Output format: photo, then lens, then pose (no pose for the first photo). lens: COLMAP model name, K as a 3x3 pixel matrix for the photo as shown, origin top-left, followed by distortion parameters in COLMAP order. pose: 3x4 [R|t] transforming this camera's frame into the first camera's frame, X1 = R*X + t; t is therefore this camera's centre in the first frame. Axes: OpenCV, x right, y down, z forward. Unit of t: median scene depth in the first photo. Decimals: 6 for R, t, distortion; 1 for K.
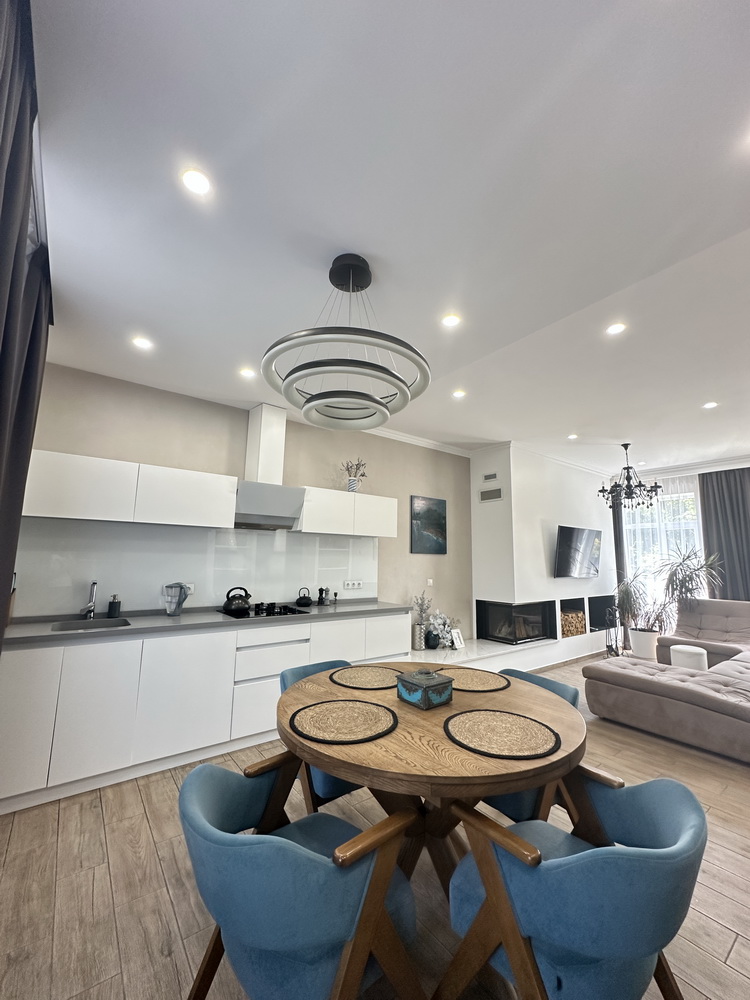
lens RADIAL K [[397.5, 0, 378.0], [0, 397.5, 500.5], [0, 0, 1]] dist [0.000352, 0.000331]
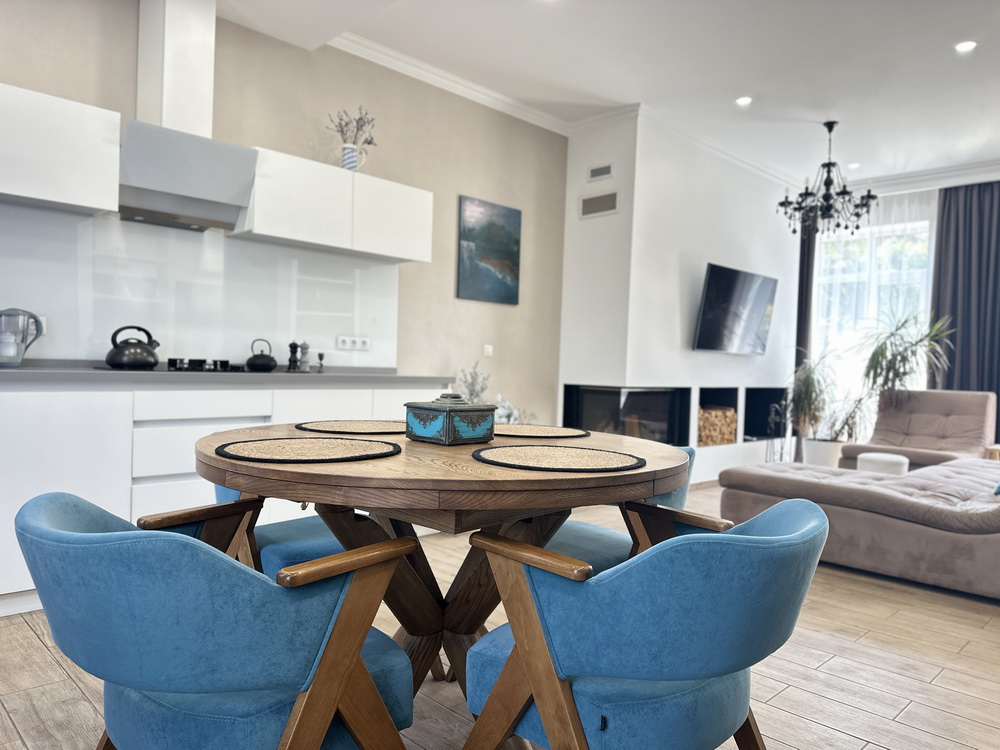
lens RADIAL K [[700.8, 0, 501.6], [0, 700.8, 381.2], [0, 0, 1]] dist [0.066731, -0.091757]
pose [[0.991722, 0.013657, 0.127674, 0.019231], [-0.035473, 0.984770, 0.170204, 0.075300], [-0.123405, -0.173324, 0.977103, -0.021554]]
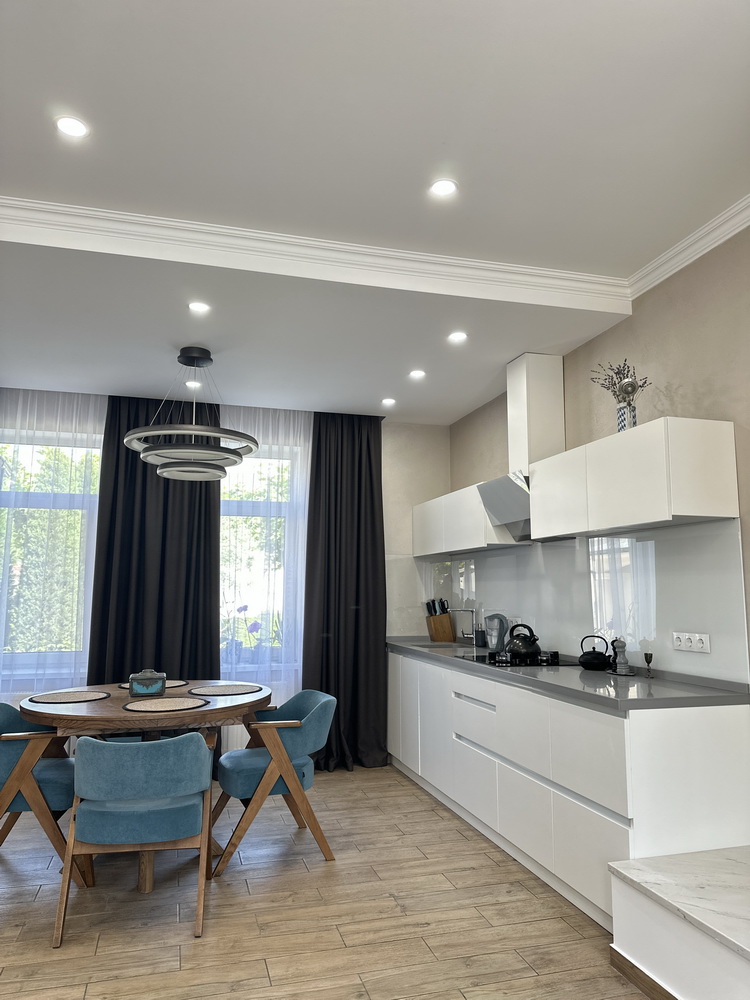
lens RADIAL K [[709.2, 0, 375.0], [0, 709.2, 500.0], [0, 0, 1]] dist [0.044146, -0.043347]
pose [[-0.361170, -0.134112, -0.922806, 0.676003], [0.127575, 0.973193, -0.191366, 0.147027], [0.923732, -0.186842, -0.334378, 0.851387]]
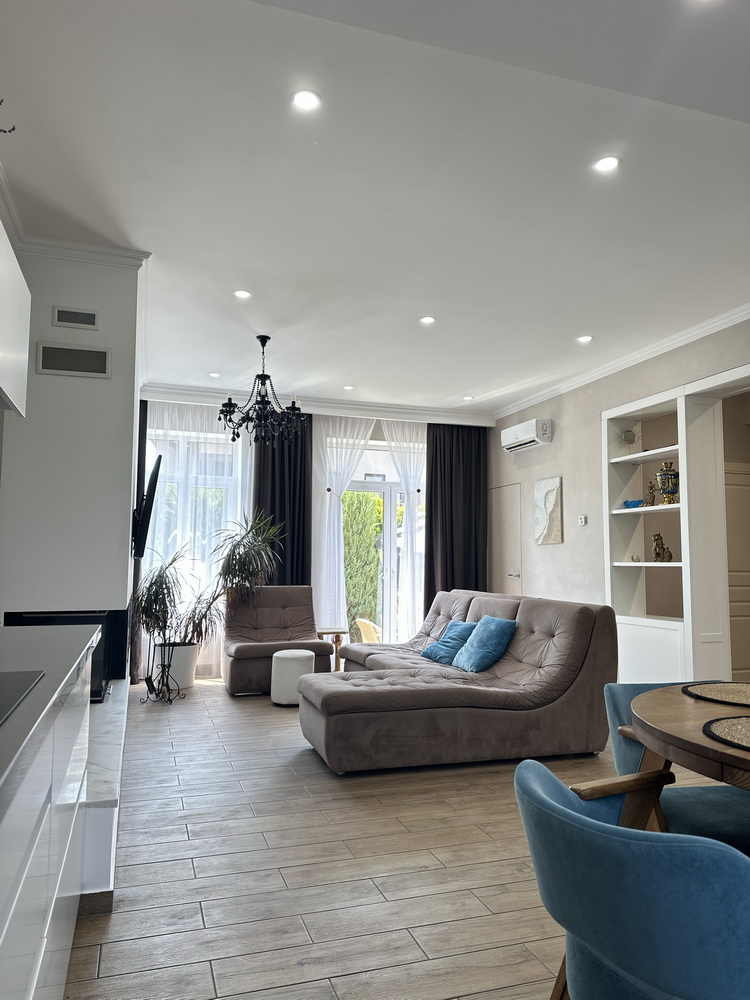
lens RADIAL K [[698.2, 0, 374.5], [0, 698.2, 509.8], [0, 0, 1]] dist [0.049088, -0.042625]
pose [[0.326843, 0.060904, 0.943114, -0.331127], [-0.142653, 0.989667, -0.014472, 0.116773], [-0.934250, -0.129808, 0.332154, 0.482438]]
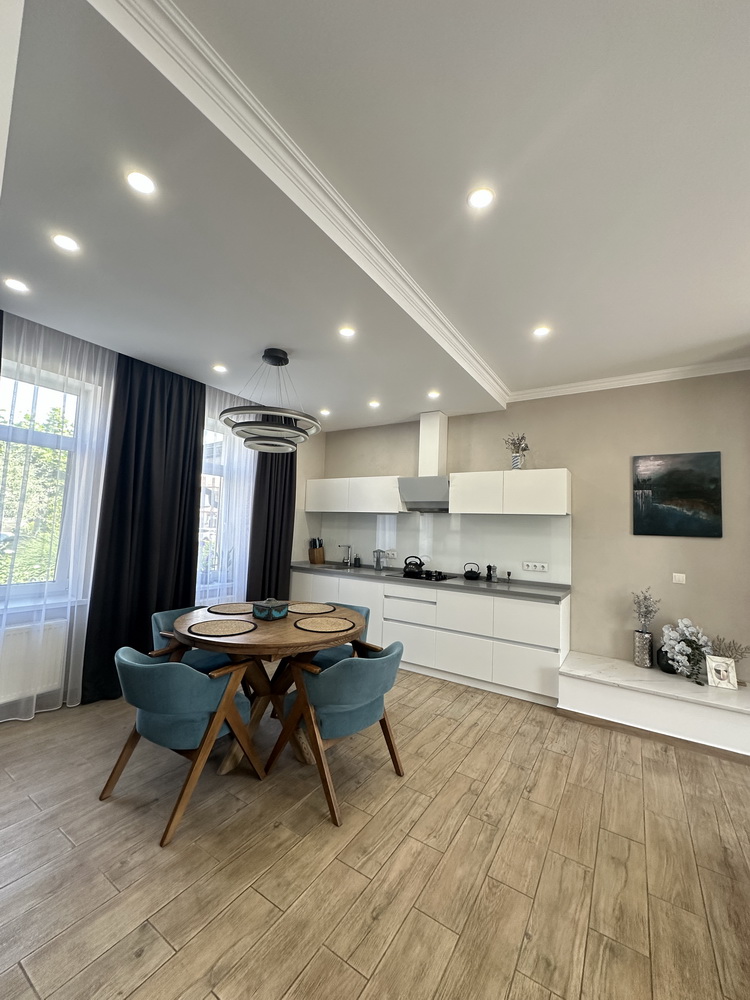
lens RADIAL K [[397.5, 0, 378.0], [0, 397.5, 500.5], [0, 0, 1]] dist [0.000352, 0.000331]
pose [[0.344600, -0.071757, -0.936003, 0.608847], [0.102155, 0.994019, -0.038595, 0.048607], [0.933175, -0.082318, 0.349870, 0.299144]]
